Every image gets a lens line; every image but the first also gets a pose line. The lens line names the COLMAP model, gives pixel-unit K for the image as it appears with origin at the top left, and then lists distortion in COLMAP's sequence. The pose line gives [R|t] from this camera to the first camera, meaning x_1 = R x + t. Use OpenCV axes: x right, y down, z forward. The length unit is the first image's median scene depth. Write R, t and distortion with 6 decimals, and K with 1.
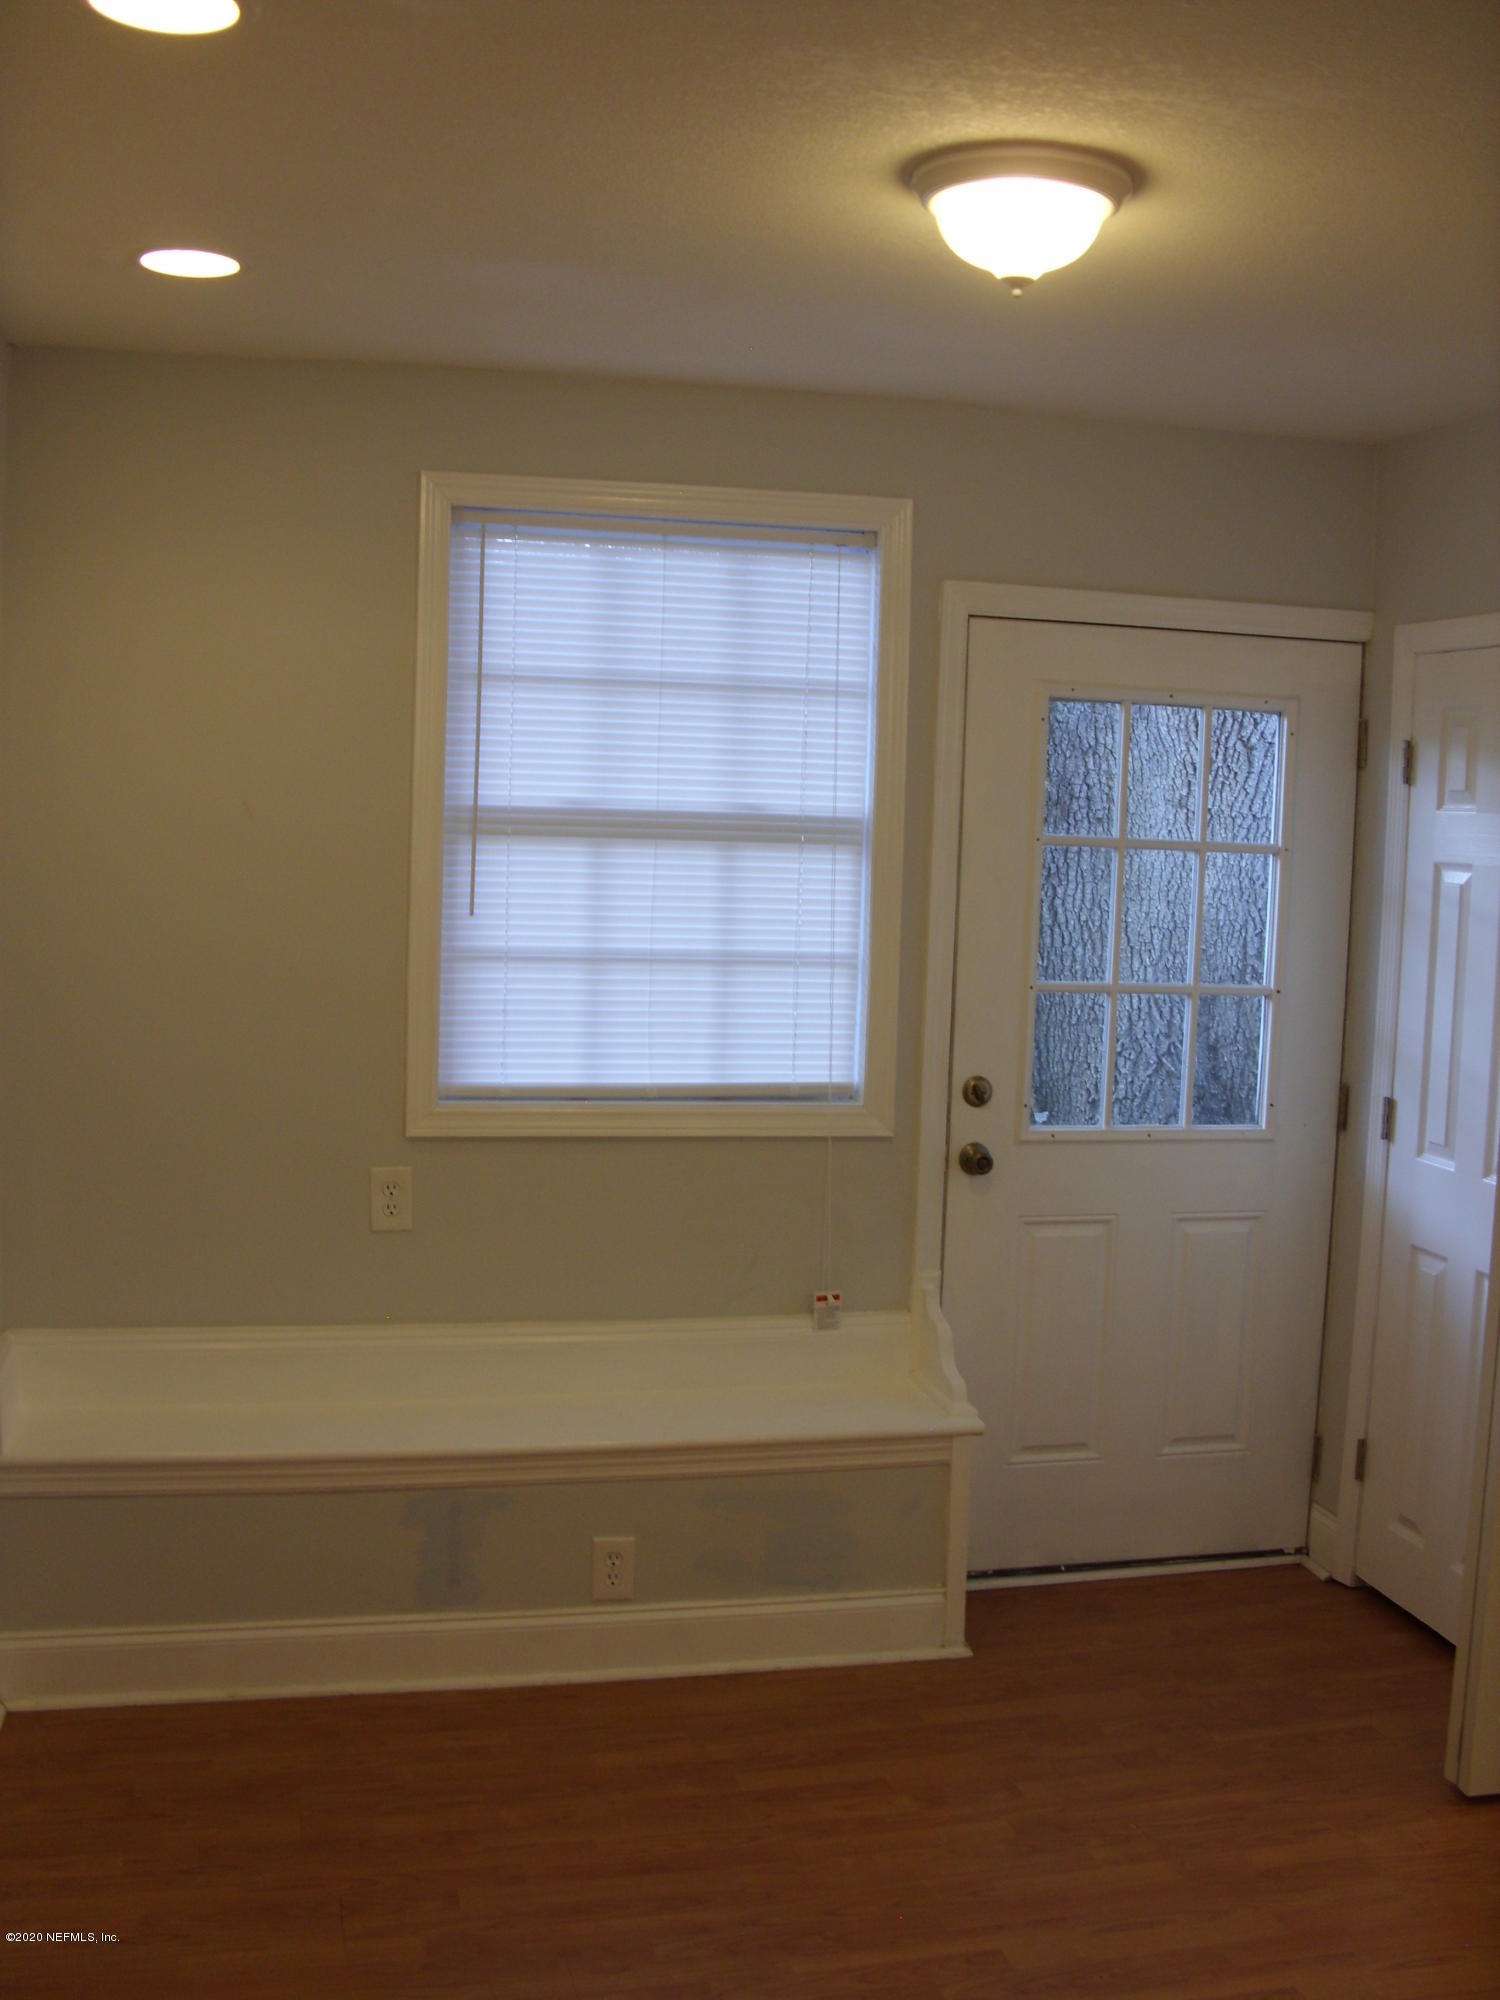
lens RADIAL K [[2178.3, 0, 750.0], [0, 2178.3, 1000.0], [0, 0, 1]] dist [-0.230326, 0.301783]
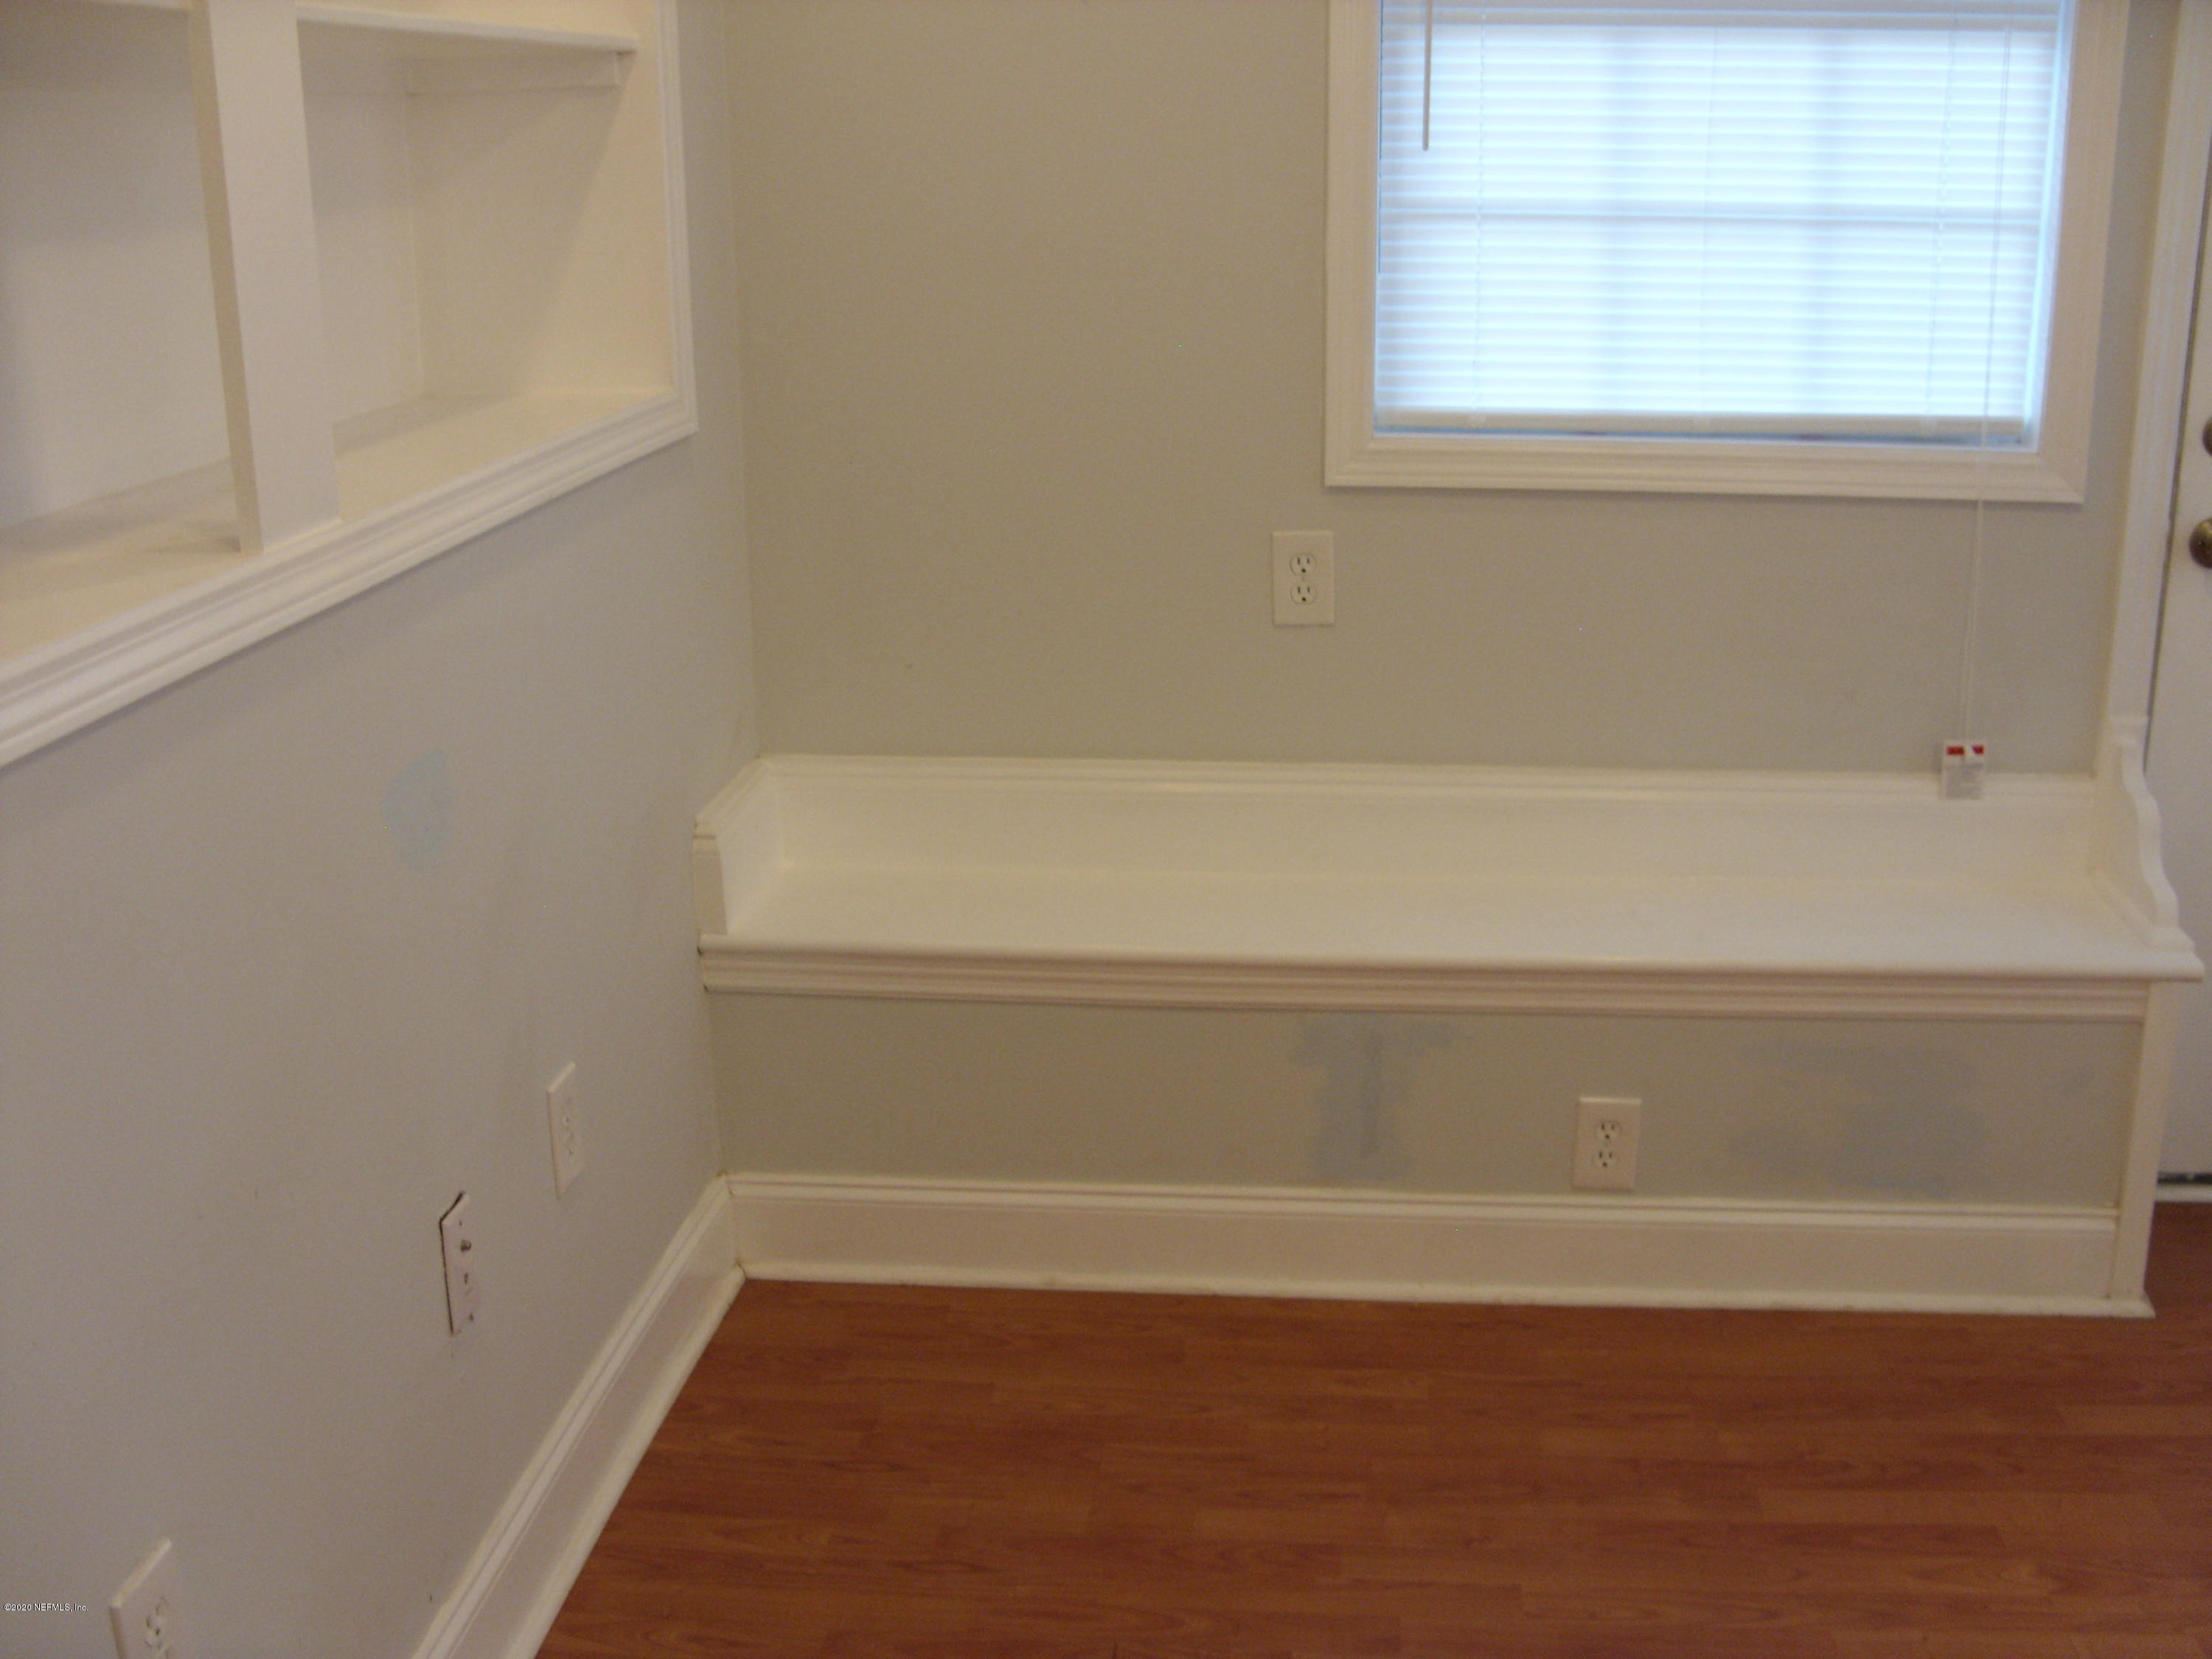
lens RADIAL K [[2409.2, 0, 1106.0], [0, 2409.2, 829.5], [0, 0, 1]] dist [-0.230326, 0.301783]
pose [[0.945827, 0.055926, -0.319818, 0.019406], [0.008278, 0.980578, 0.195954, 0.021424], [0.324565, -0.187986, 0.926994, 0.268683]]
